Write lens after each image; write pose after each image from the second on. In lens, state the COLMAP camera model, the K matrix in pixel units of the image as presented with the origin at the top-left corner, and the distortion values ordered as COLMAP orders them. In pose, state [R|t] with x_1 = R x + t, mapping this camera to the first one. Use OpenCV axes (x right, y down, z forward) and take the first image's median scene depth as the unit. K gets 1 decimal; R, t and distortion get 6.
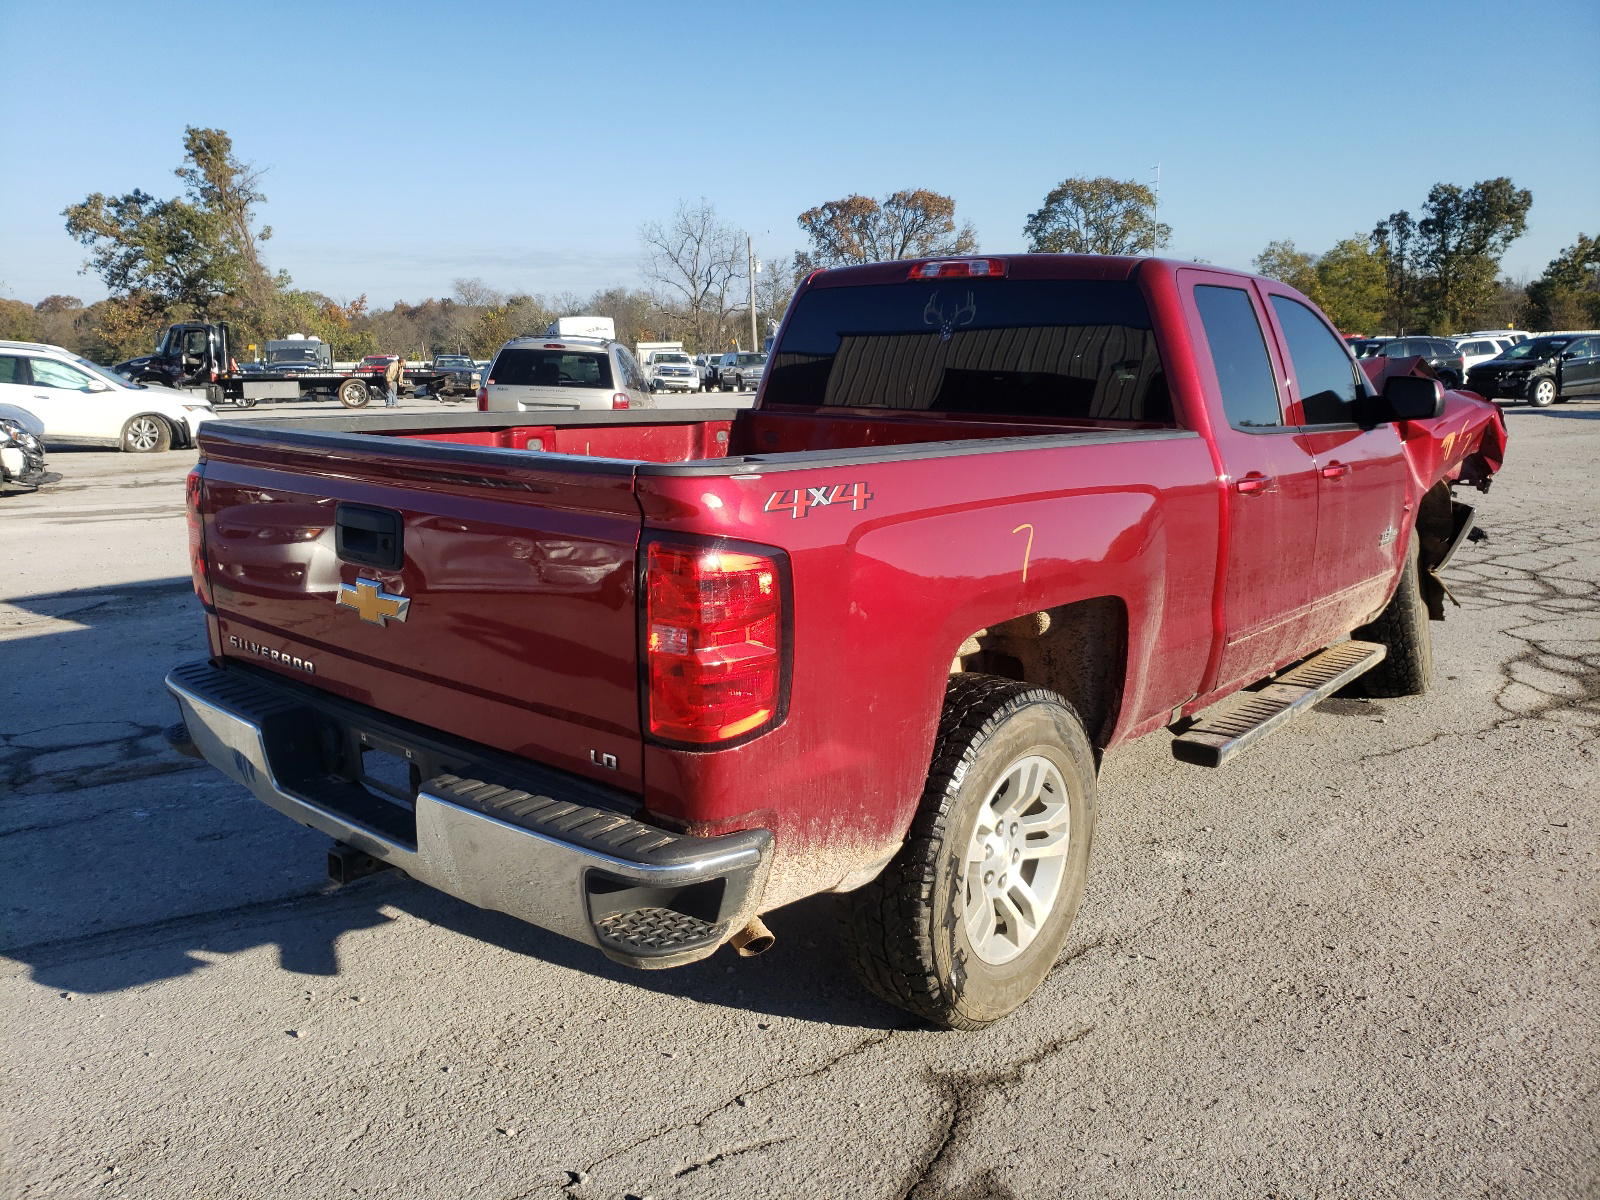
lens RADIAL K [[1181.7, 0, 800.0], [0, 1181.7, 600.0], [0, 0, 1]] dist [-0.003600, 0.009973]
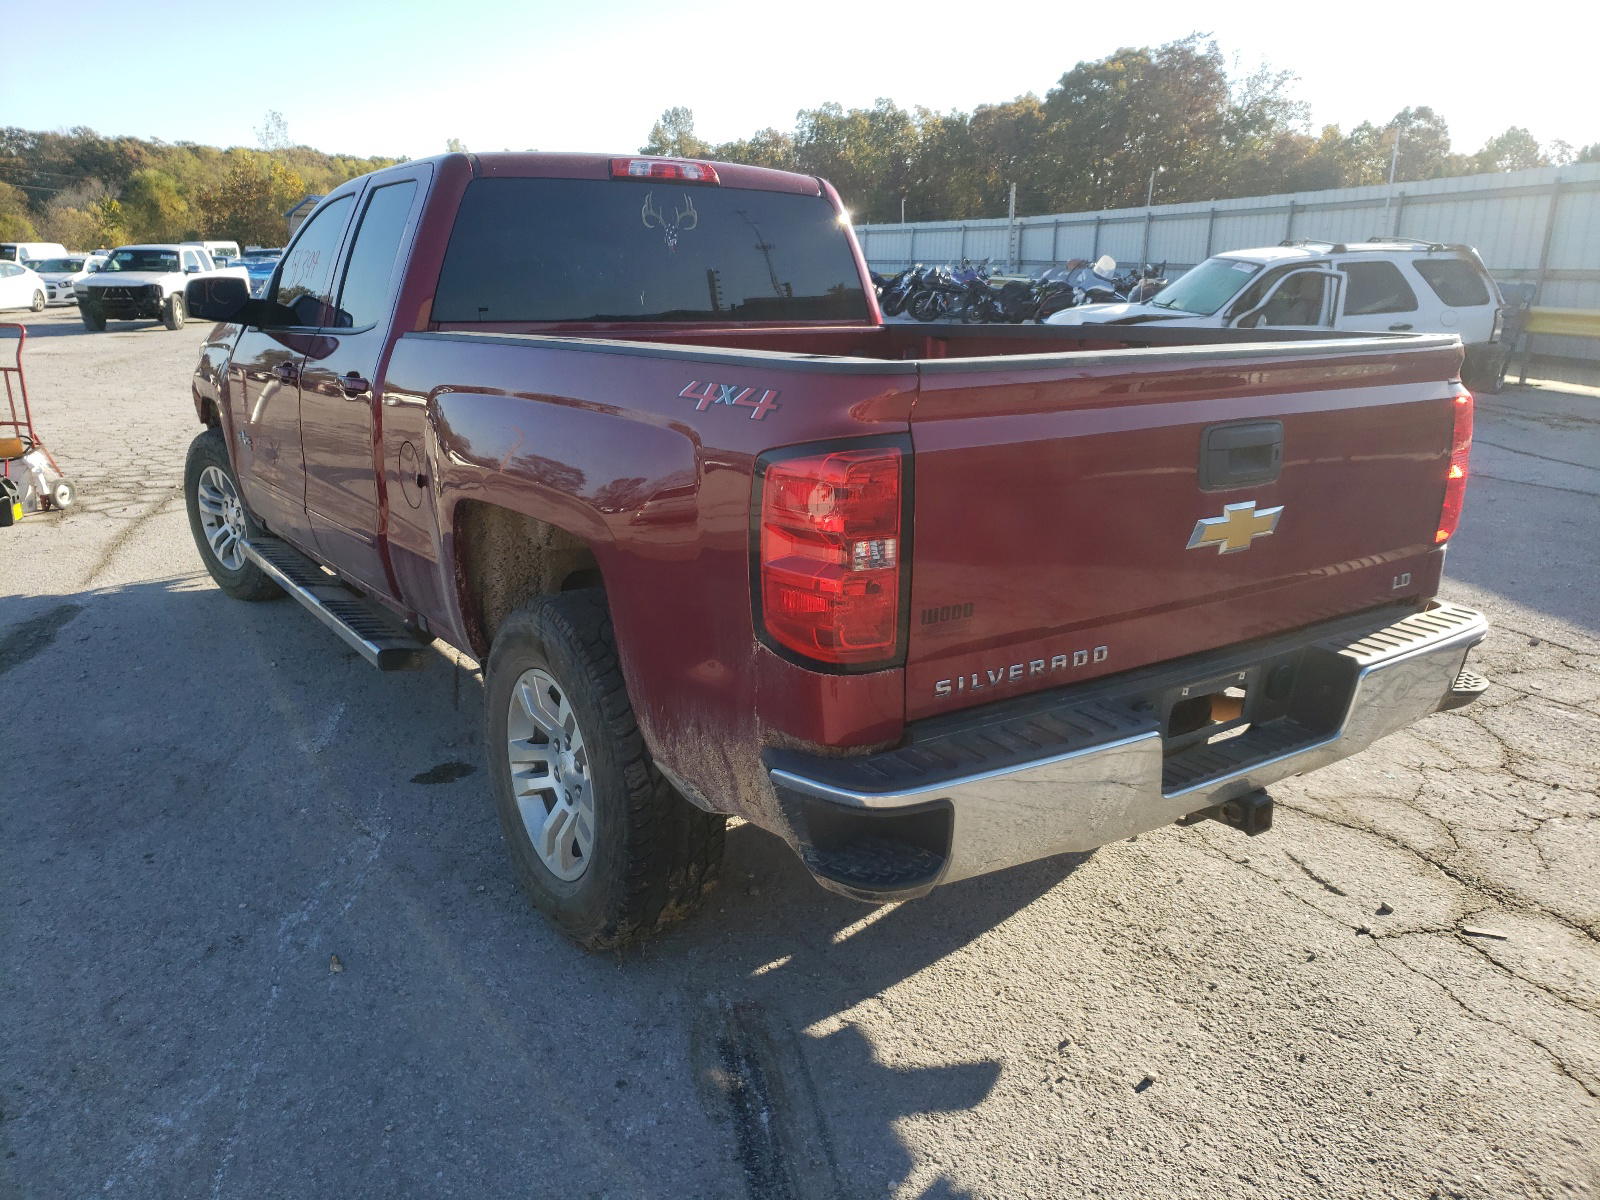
lens RADIAL K [[1181.7, 0, 800.0], [0, 1181.7, 600.0], [0, 0, 1]] dist [-0.003600, 0.009973]
pose [[0.276114, -0.257262, 0.926055, -0.979566], [0.191908, 0.958866, 0.209157, -0.150108], [-0.941771, 0.119965, 0.314127, 0.765842]]
